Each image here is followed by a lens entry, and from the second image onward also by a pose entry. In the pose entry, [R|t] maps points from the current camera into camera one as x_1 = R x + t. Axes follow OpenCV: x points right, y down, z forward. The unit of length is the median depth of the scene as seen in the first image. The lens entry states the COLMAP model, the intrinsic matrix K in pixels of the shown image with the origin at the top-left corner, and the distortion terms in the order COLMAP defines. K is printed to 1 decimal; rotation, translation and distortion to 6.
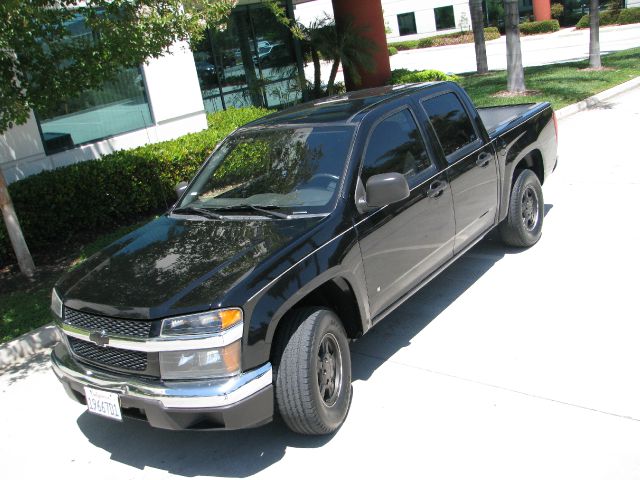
lens RADIAL K [[712.3, 0, 319.3], [0, 712.3, 261.1], [0, 0, 1]] dist [-0.198792, 0.280064]
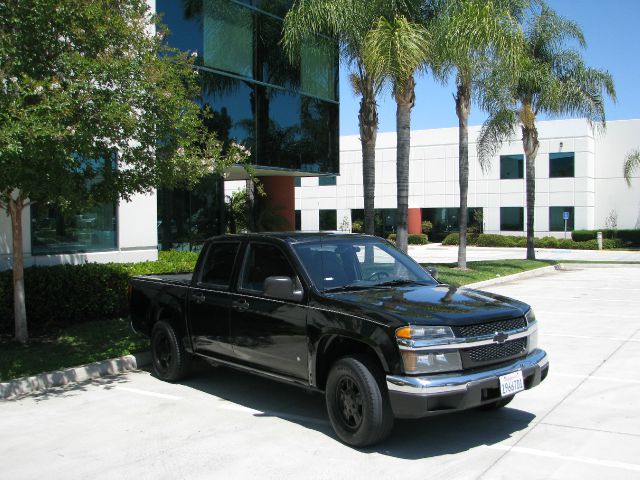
lens RADIAL K [[733.5, 0, 320.0], [0, 733.5, 240.0], [0, 0, 1]] dist [-0.225338, 0.389902]
pose [[0.970895, 0.153622, 0.183749, -0.181969], [-0.090415, 0.945519, -0.312761, 0.201976], [-0.221785, 0.287044, 0.931889, -0.321202]]
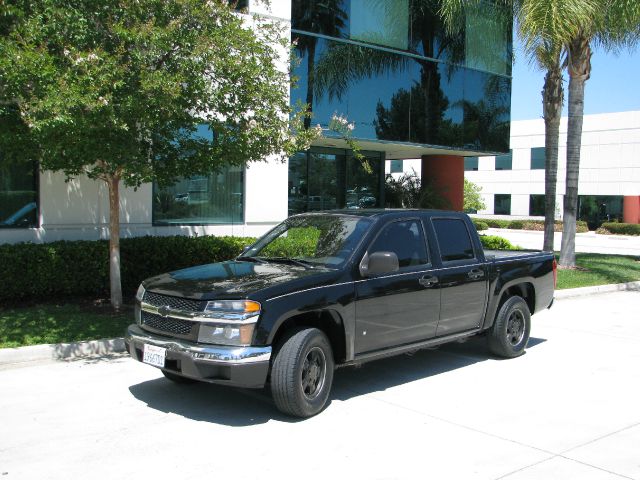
lens RADIAL K [[733.5, 0, 320.0], [0, 733.5, 240.0], [0, 0, 1]] dist [-0.225338, 0.389902]
pose [[0.970987, 0.193297, -0.140784, 0.102487], [-0.222724, 0.945340, -0.238174, 0.140492], [0.087051, 0.262620, 0.960965, -0.257990]]
